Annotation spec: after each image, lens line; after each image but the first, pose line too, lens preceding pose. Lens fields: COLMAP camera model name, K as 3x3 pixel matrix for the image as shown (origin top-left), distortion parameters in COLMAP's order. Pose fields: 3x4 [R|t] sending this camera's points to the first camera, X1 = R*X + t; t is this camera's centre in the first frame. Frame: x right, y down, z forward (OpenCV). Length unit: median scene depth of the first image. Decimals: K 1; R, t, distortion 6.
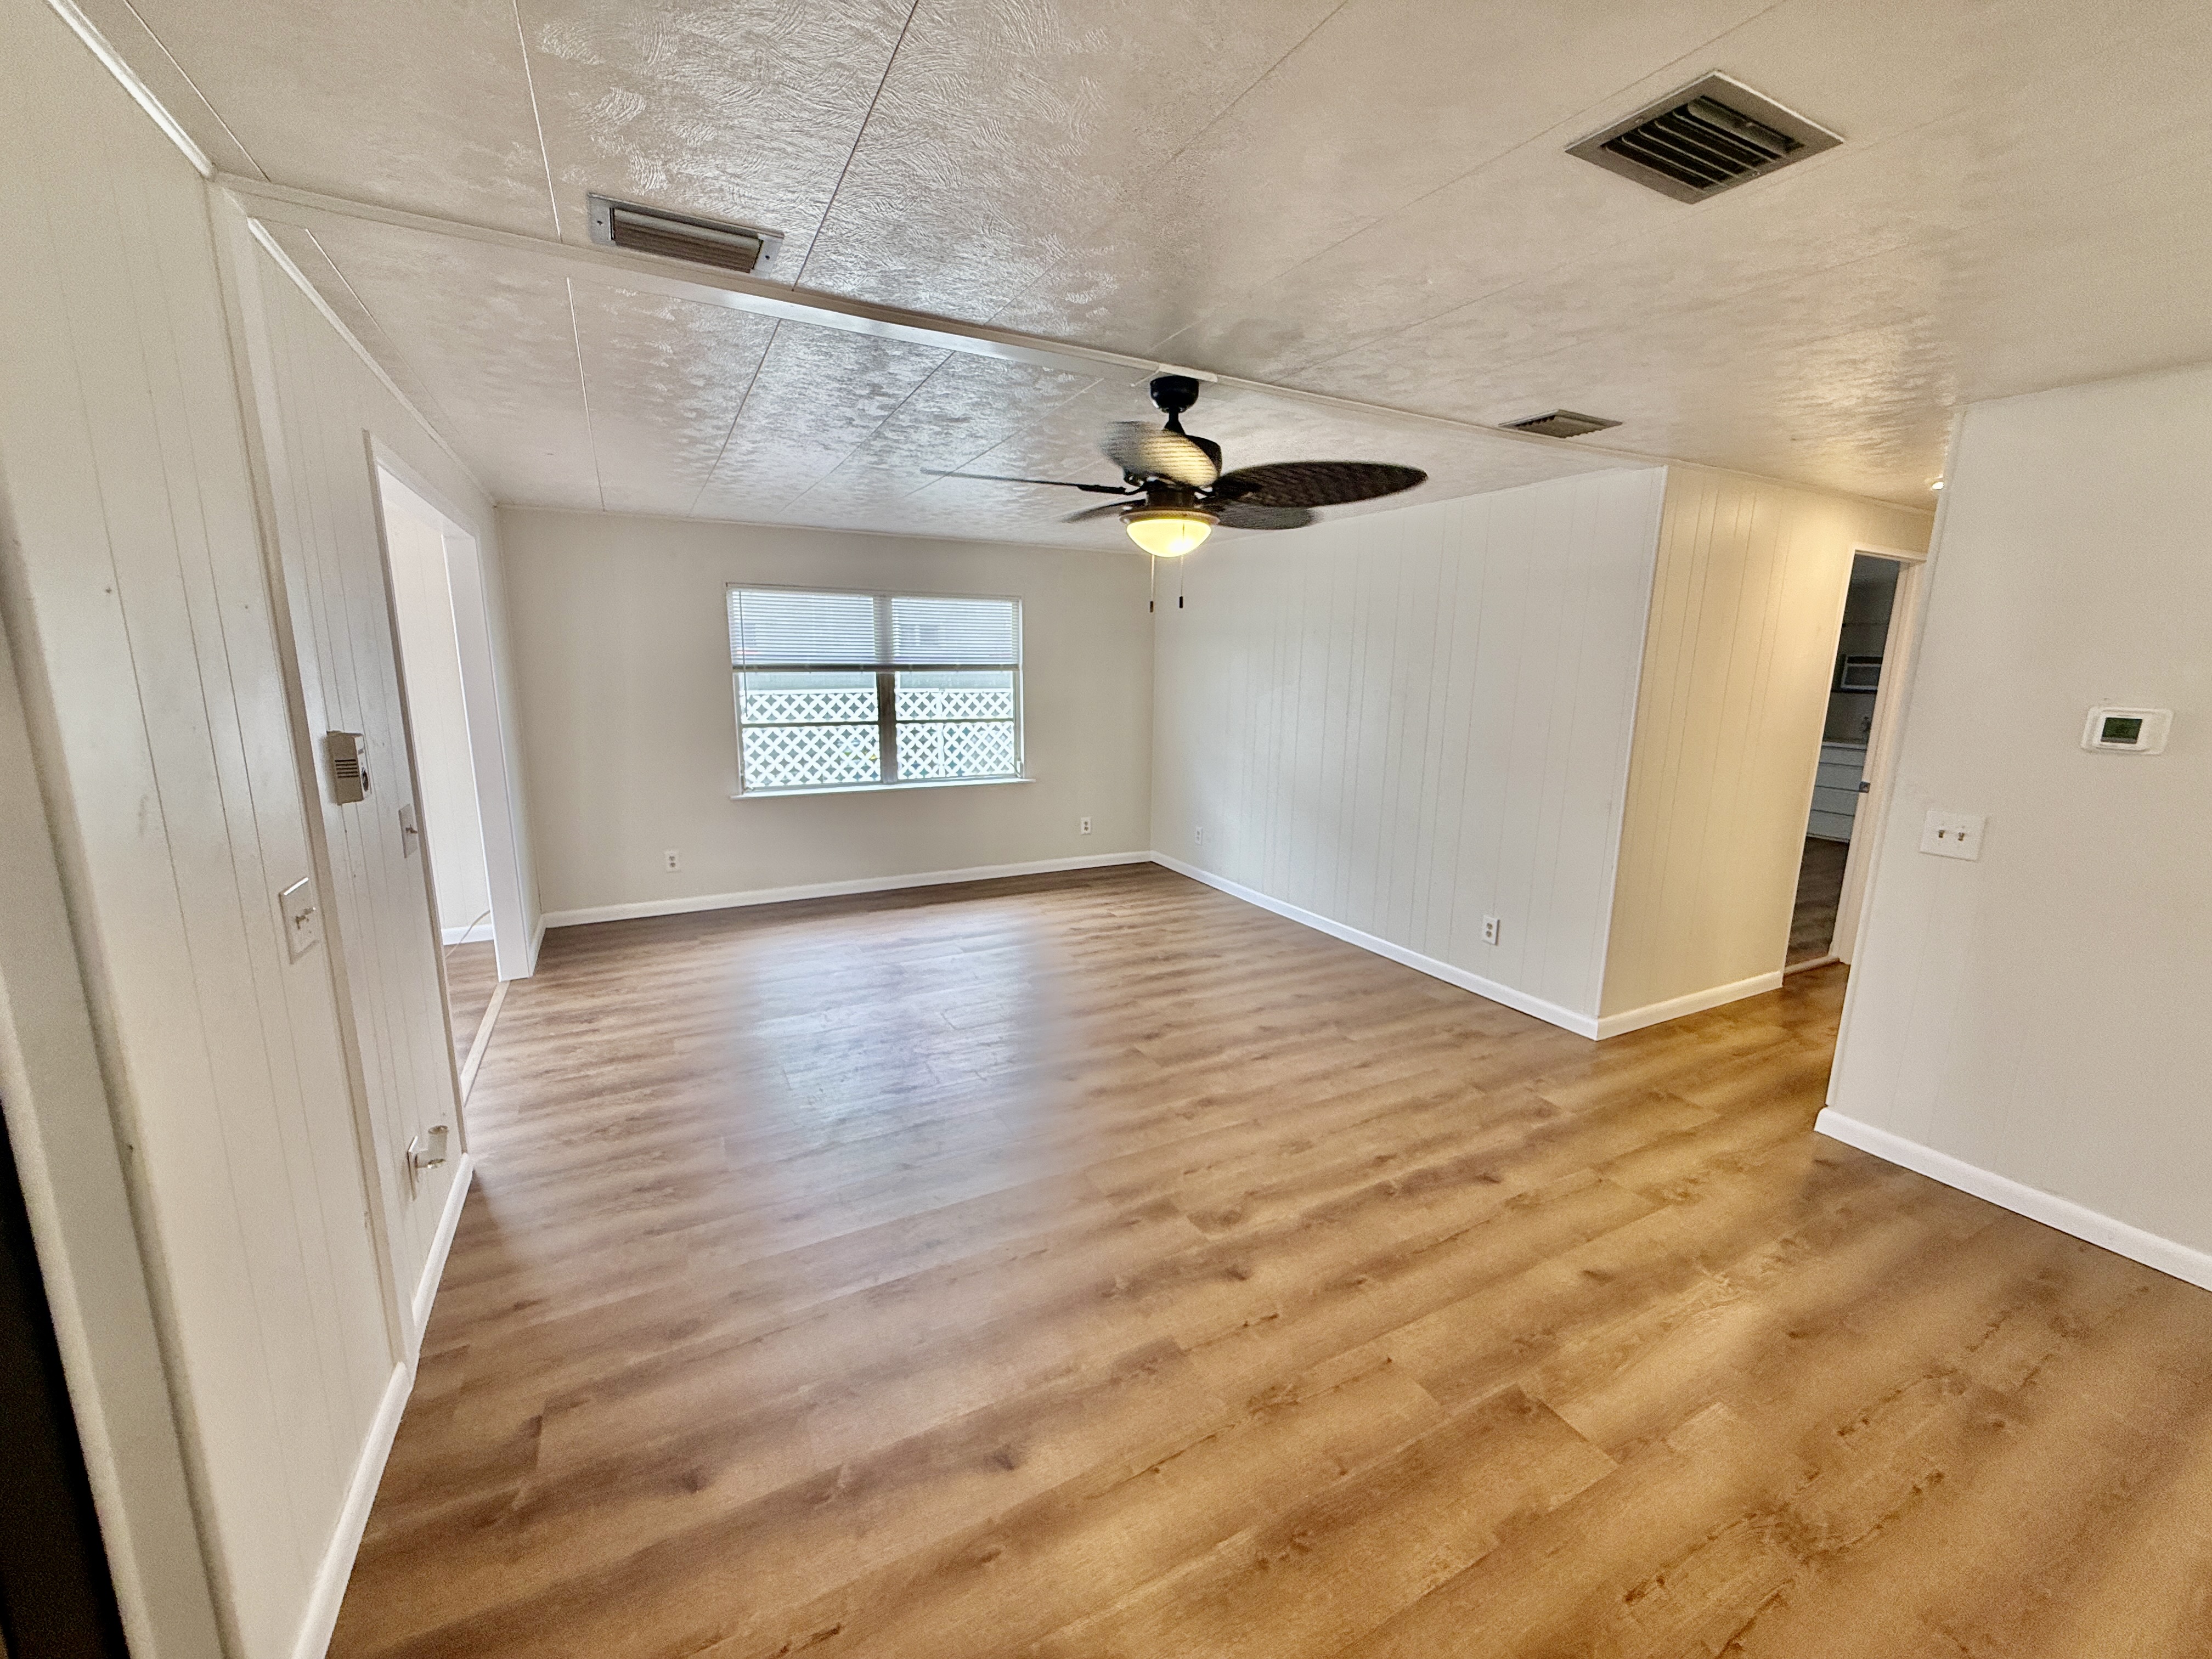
lens RADIAL K [[884.9, 0, 1106.0], [0, 884.9, 832.3], [0, 0, 1]] dist [0.000609, -0.000179]
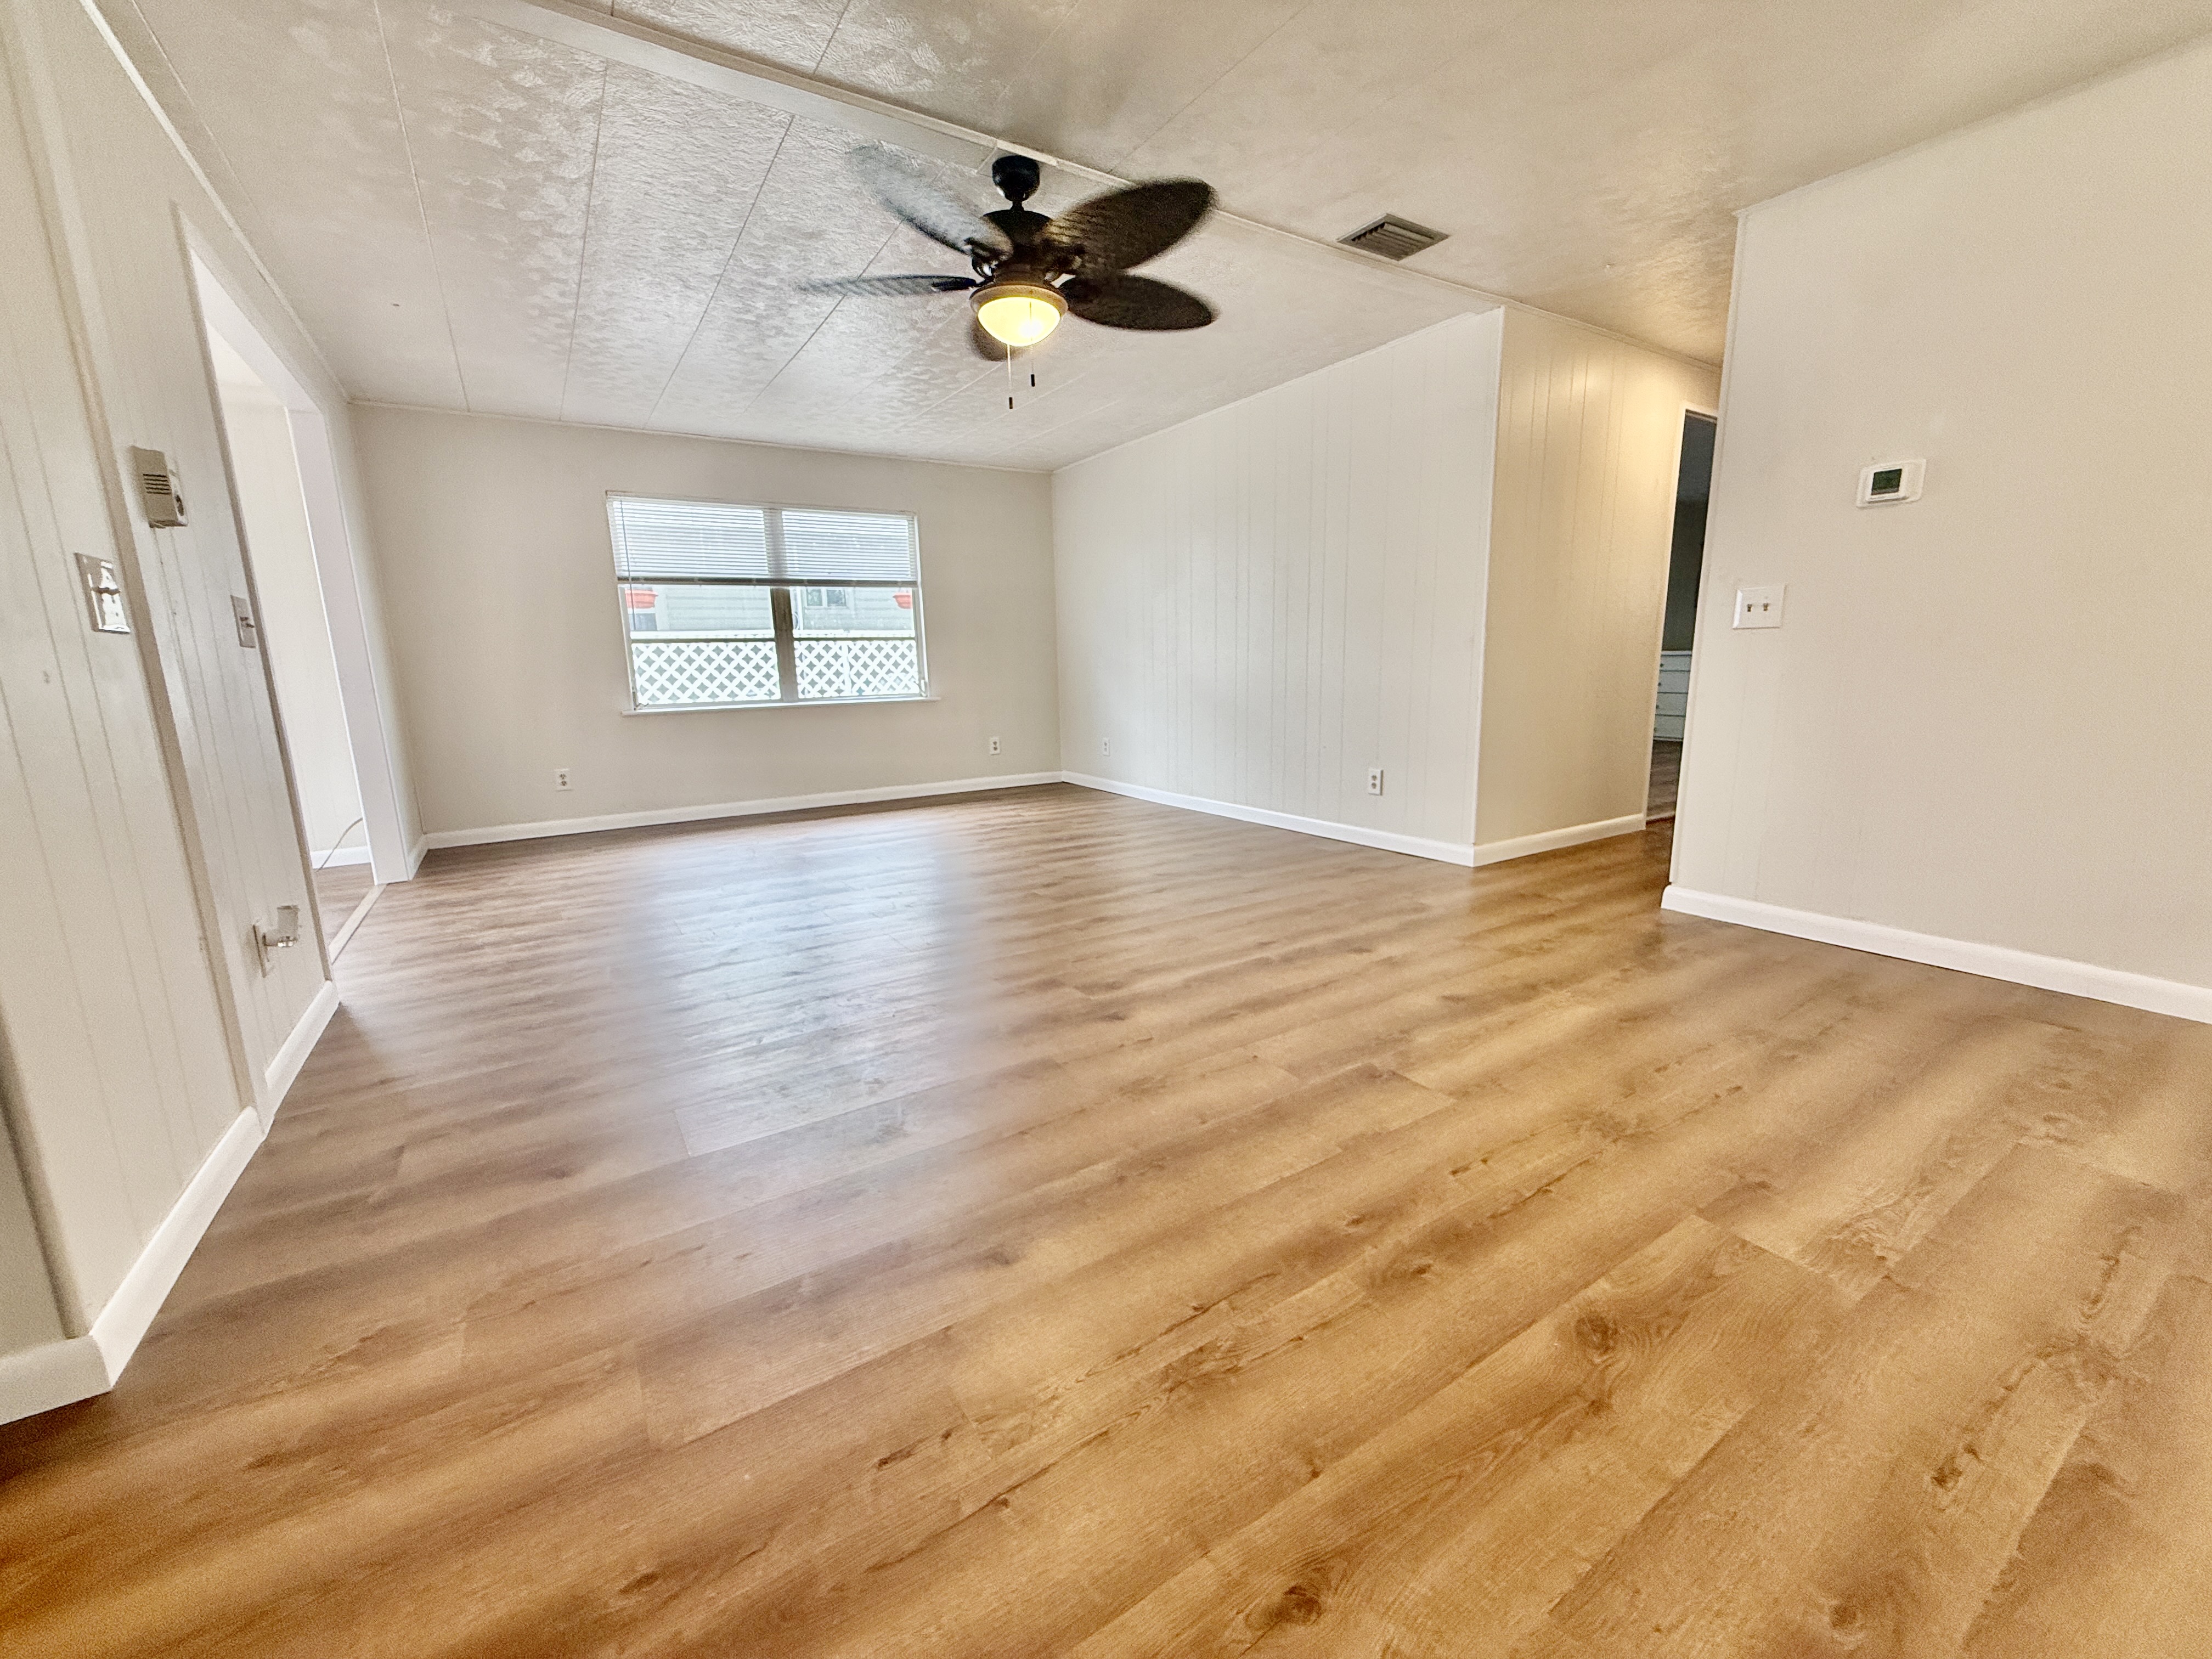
lens RADIAL K [[884.9, 0, 1106.2], [0, 884.9, 832.5], [0, 0, 1]] dist [0.000609, -0.000179]
pose [[0.995979, -0.050587, 0.073942, 0.045917], [0.050751, 0.998711, -0.000338, 0.186888], [-0.073830, 0.004089, 0.997262, -0.022685]]
